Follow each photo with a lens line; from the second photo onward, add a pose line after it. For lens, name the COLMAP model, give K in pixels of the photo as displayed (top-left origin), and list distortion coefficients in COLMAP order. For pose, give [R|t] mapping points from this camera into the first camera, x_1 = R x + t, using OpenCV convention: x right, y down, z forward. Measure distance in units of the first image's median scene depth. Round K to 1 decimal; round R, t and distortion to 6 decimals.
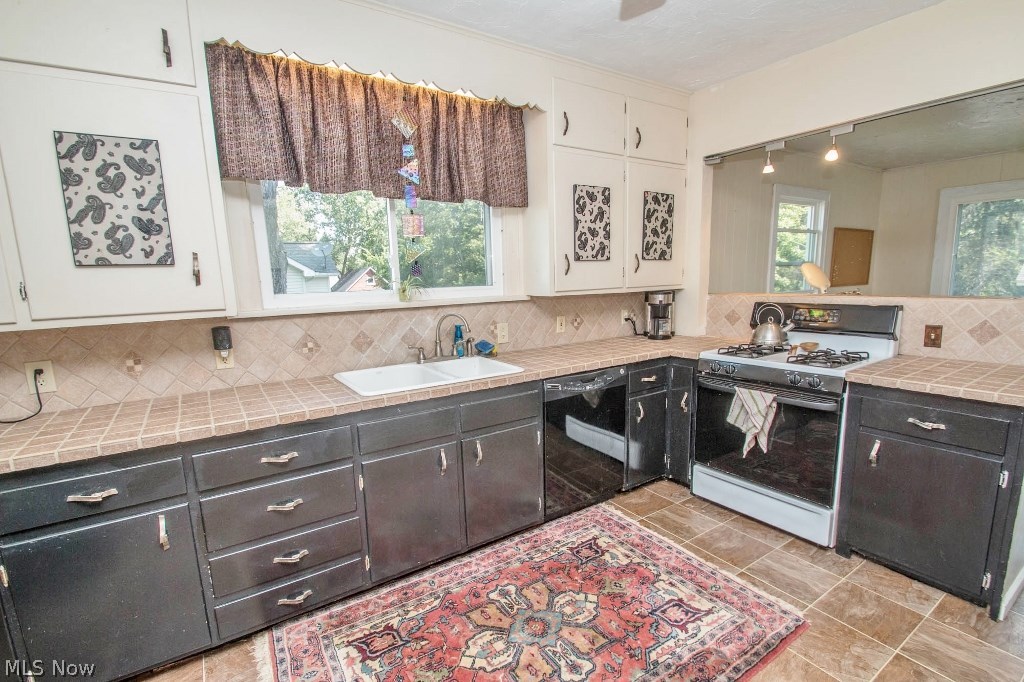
lens RADIAL K [[488.4, 0, 516.1], [0, 488.4, 361.5], [0, 0, 1]] dist [0.029975, -0.022806]
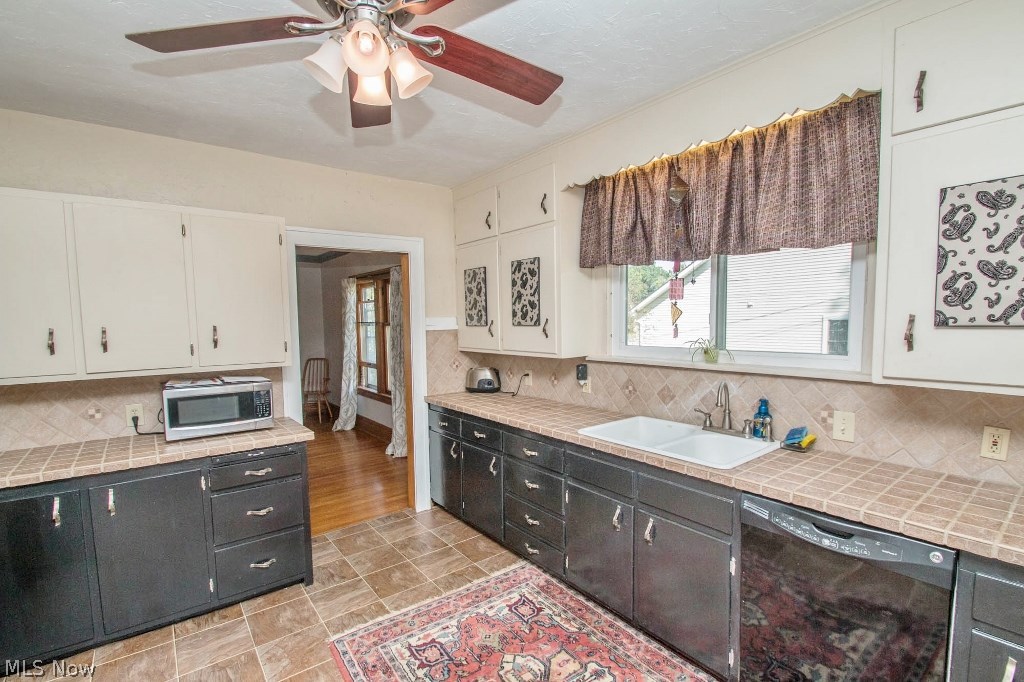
lens RADIAL K [[488.4, 0, 516.1], [0, 488.4, 361.5], [0, 0, 1]] dist [0.029975, -0.022806]
pose [[0.050837, 0.115018, -0.992062, 0.825103], [-0.163733, 0.980866, 0.105330, -0.192711], [0.985194, 0.157078, 0.068697, 0.662272]]
